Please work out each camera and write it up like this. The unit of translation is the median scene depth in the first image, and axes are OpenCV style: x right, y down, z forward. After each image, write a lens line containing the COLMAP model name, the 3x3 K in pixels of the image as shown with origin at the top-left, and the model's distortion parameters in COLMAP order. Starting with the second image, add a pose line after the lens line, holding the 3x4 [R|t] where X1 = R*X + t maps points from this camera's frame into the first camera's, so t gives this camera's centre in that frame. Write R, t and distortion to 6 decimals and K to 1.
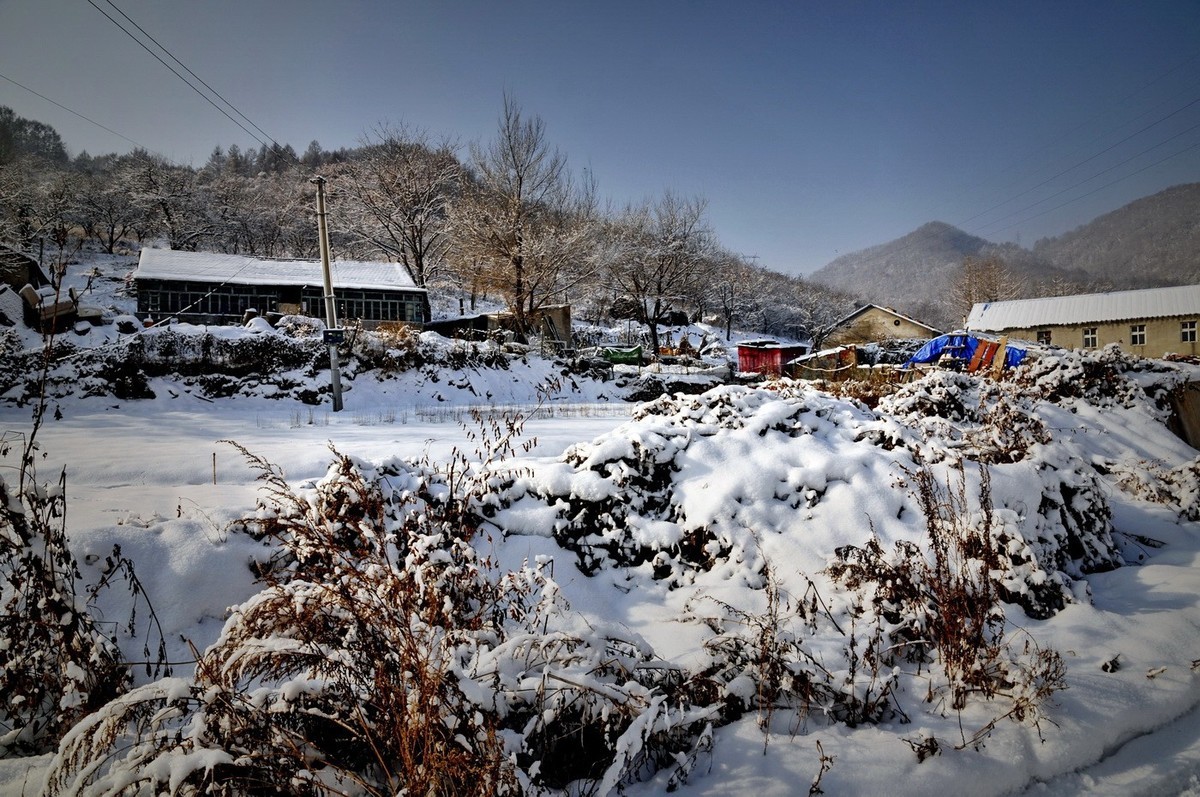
lens RADIAL K [[883.6, 0, 600.3], [0, 883.6, 402.5], [0, 0, 1]] dist [-0.104064, 0.068862]
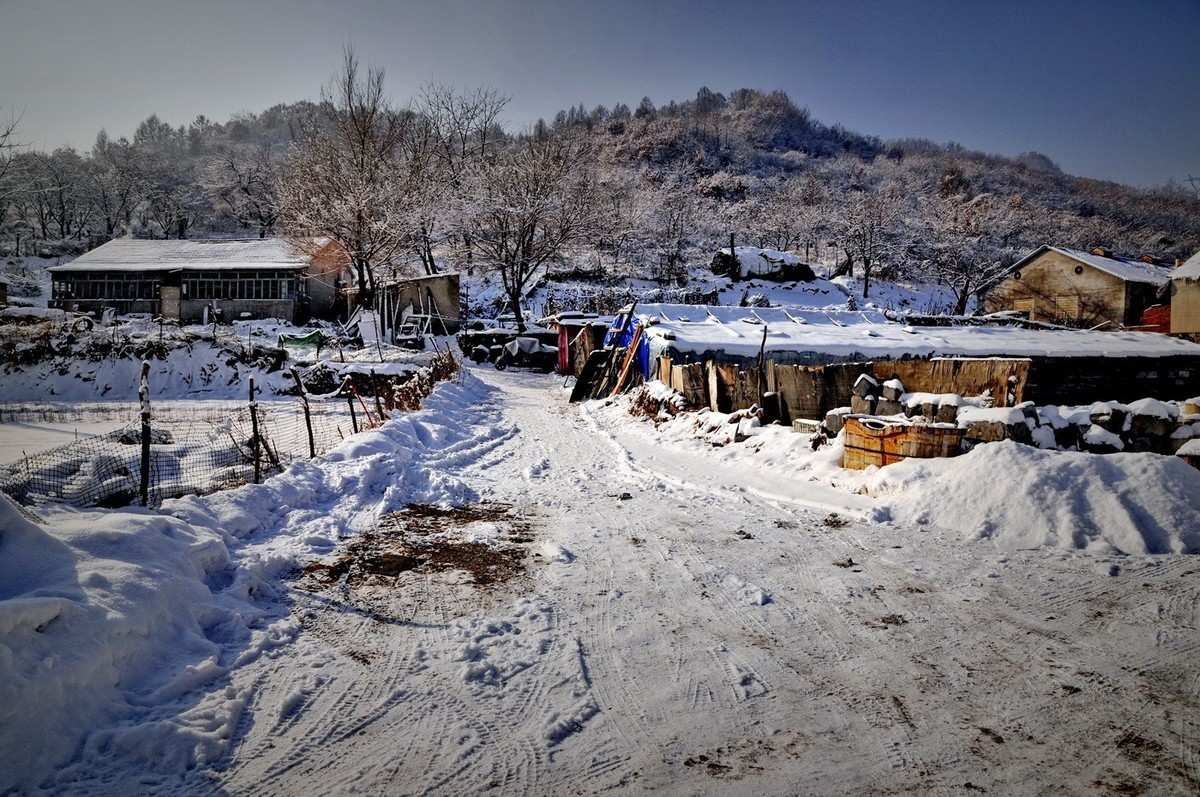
lens RADIAL K [[883.6, 0, 601.5], [0, 883.6, 398.1], [0, 0, 1]] dist [-0.104064, 0.068862]
pose [[0.878376, 0.031676, -0.476919, 0.600045], [-0.005972, 0.998451, 0.055317, -0.040045], [0.477933, -0.045741, 0.877205, 0.327646]]
